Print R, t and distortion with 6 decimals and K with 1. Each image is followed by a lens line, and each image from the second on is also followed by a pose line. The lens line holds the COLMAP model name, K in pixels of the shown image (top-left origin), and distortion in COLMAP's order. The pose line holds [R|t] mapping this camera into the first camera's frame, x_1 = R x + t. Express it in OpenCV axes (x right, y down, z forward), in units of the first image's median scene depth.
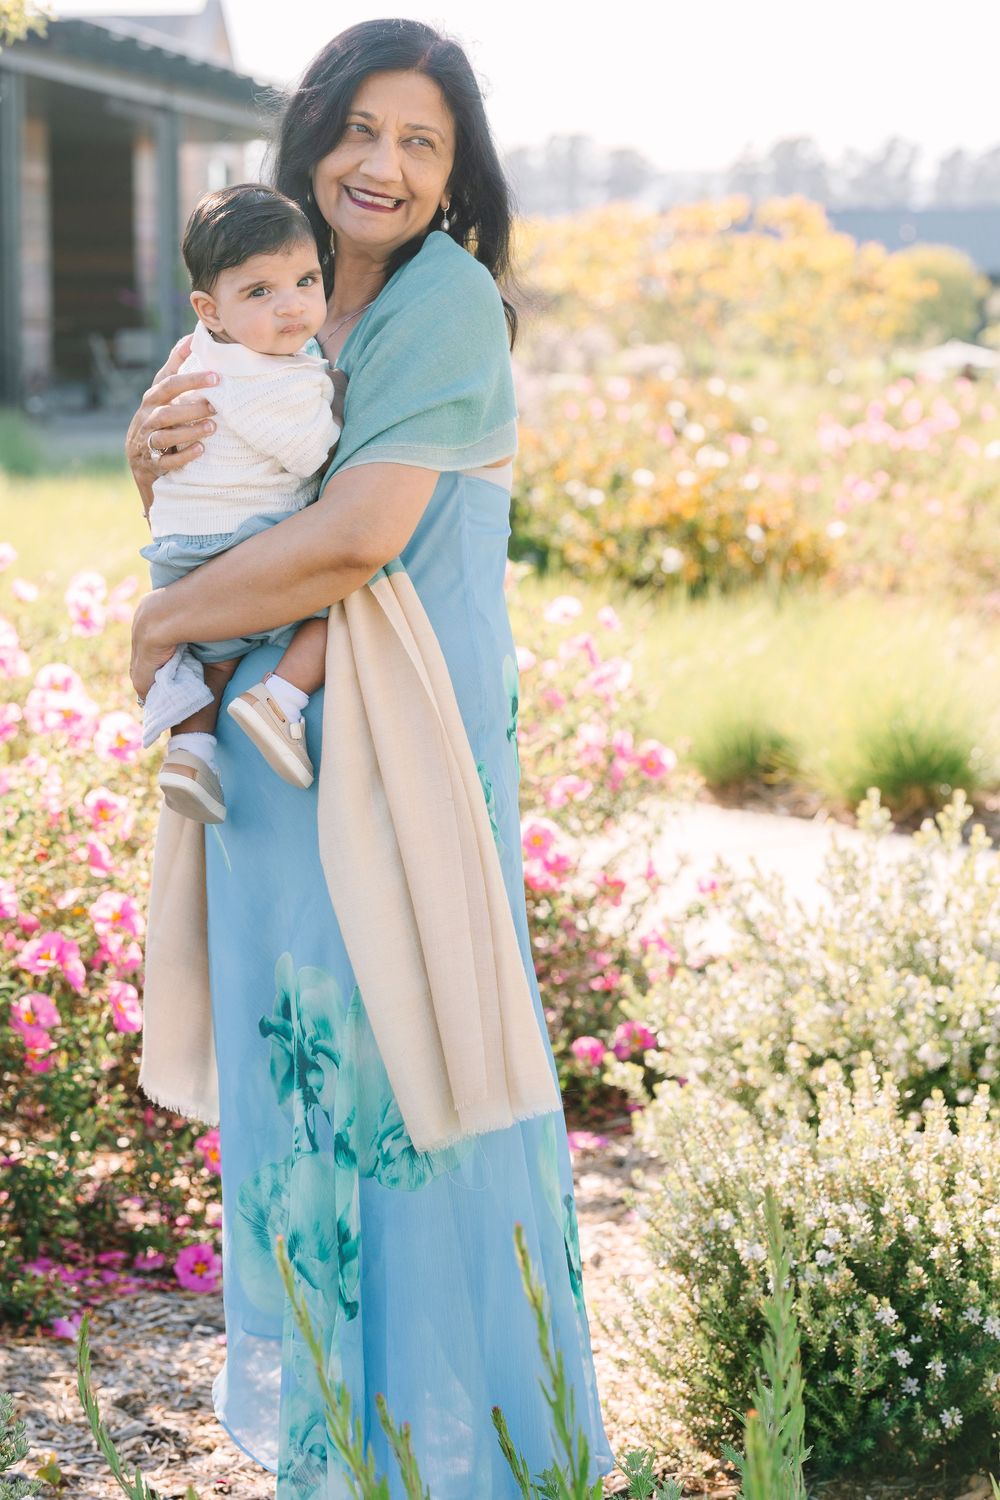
lens RADIAL K [[3735.0, 0, 500.0], [0, 3735.0, 750.0], [0, 0, 1]] dist [-0.038407, 0.162756]
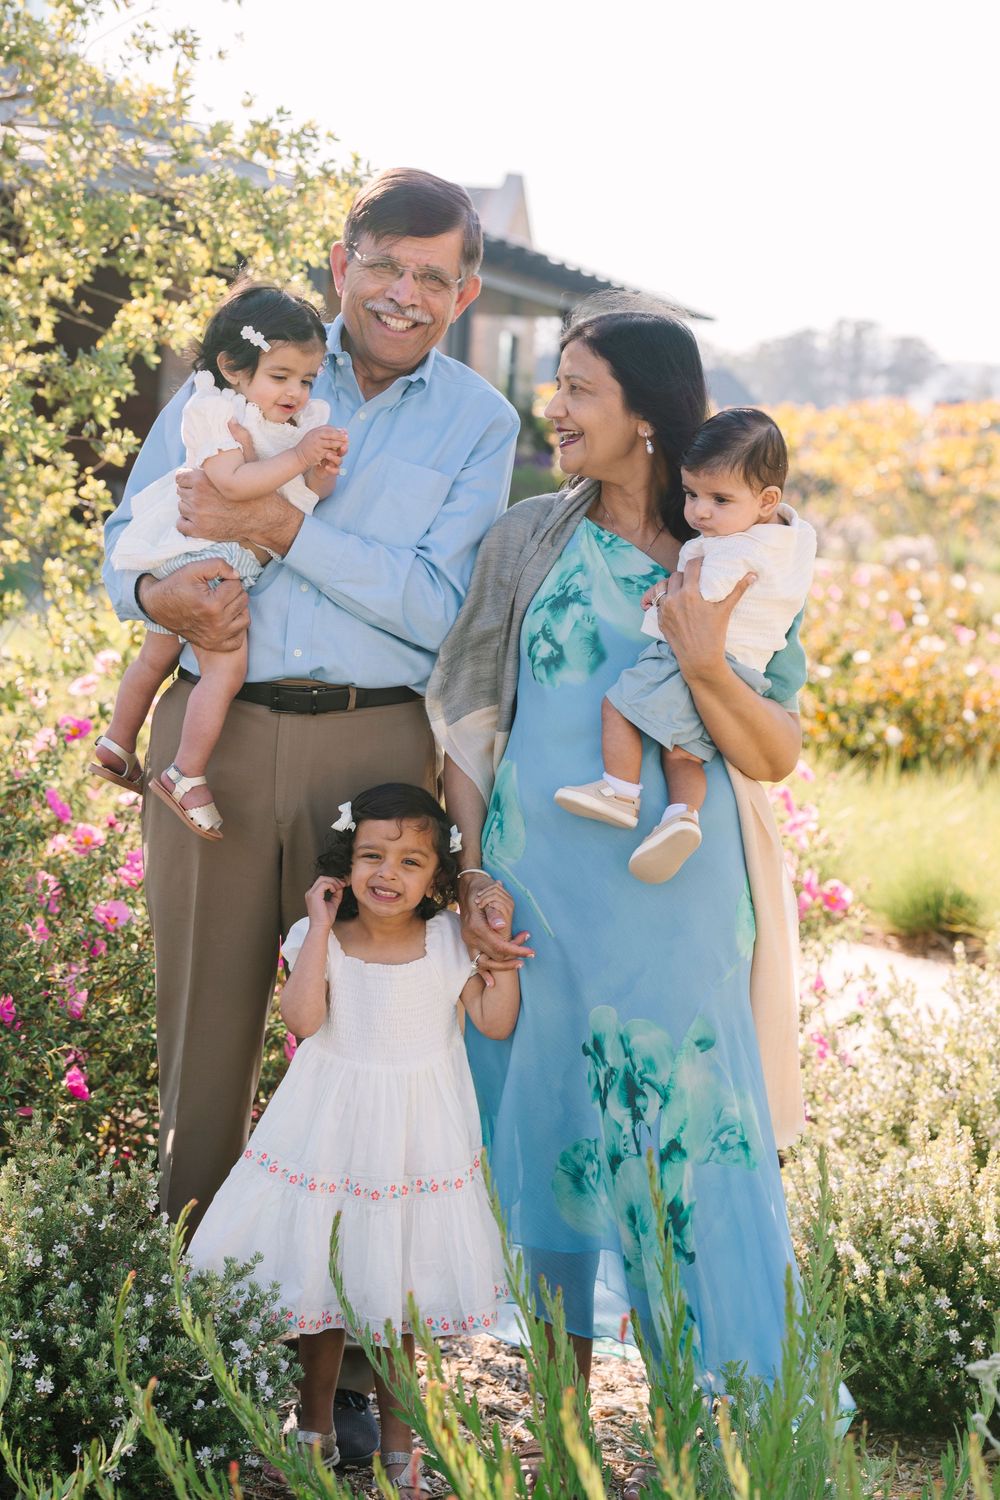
lens RADIAL K [[3735.0, 0, 500.0], [0, 3735.0, 750.0], [0, 0, 1]] dist [-0.038407, 0.162756]
pose [[0.995084, 0.070694, -0.069361, 0.019244], [-0.073734, 0.996381, -0.042292, 0.019009], [0.066121, 0.047198, 0.996695, -0.230543]]
